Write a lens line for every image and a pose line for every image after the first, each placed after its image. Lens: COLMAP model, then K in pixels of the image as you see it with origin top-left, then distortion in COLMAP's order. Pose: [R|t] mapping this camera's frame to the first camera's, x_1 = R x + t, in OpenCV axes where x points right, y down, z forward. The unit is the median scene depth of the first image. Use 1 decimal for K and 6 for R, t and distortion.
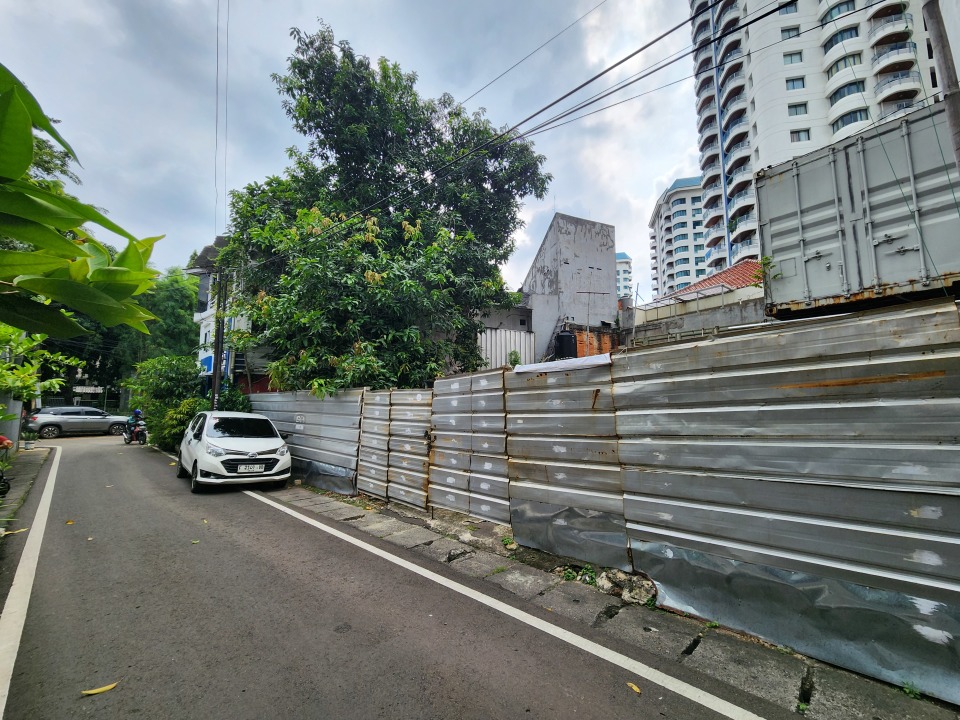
lens RADIAL K [[391.8, 0, 479.4], [0, 391.8, 365.0], [0, 0, 1]] dist [-0.001810, -0.000356]
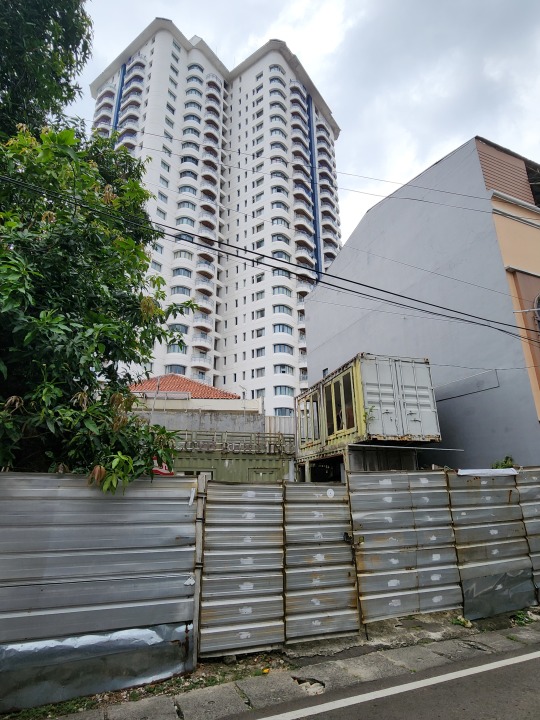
lens RADIAL K [[402.7, 0, 265.8], [0, 402.7, 359.9], [0, 0, 1]] dist [-0.000214, -0.001007]
pose [[0.401251, 0.289103, 0.869148, -1.000508], [-0.086204, 0.956591, -0.278392, 0.056638], [-0.911903, 0.036781, 0.408755, 0.699848]]
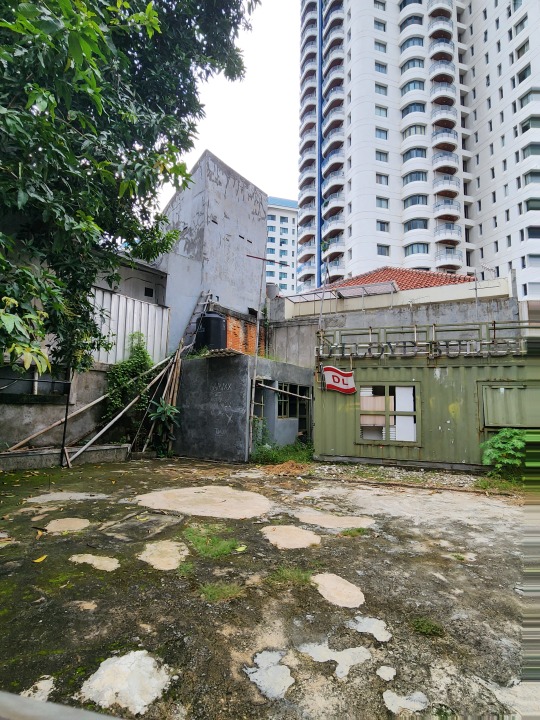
lens RADIAL K [[402.7, 0, 265.8], [0, 402.7, 359.9], [0, 0, 1]] dist [-0.000214, -0.001007]
pose [[0.865378, 0.078628, 0.494912, -0.145318], [-0.072960, 0.996859, -0.030800, 0.040747], [-0.495779, -0.009455, 0.868397, 0.915925]]
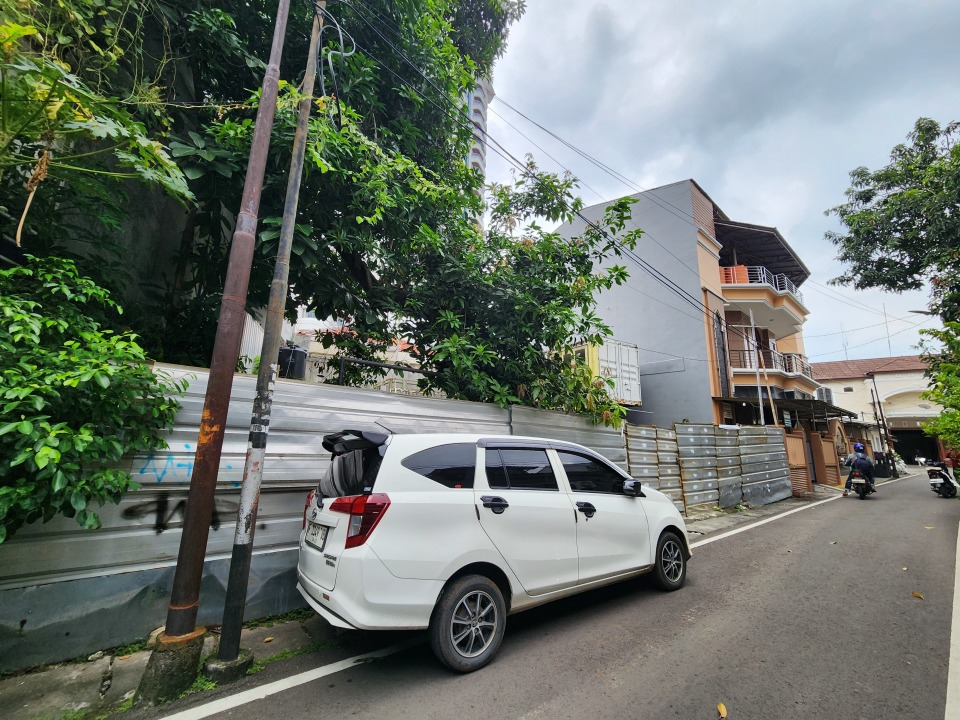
lens RADIAL K [[391.8, 0, 479.4], [0, 391.8, 365.0], [0, 0, 1]] dist [-0.001810, -0.000356]
pose [[0.116813, 0.206794, 0.971386, -1.540731], [-0.126799, 0.973183, -0.191929, 0.183260], [-0.985026, -0.100751, 0.139901, 1.399162]]
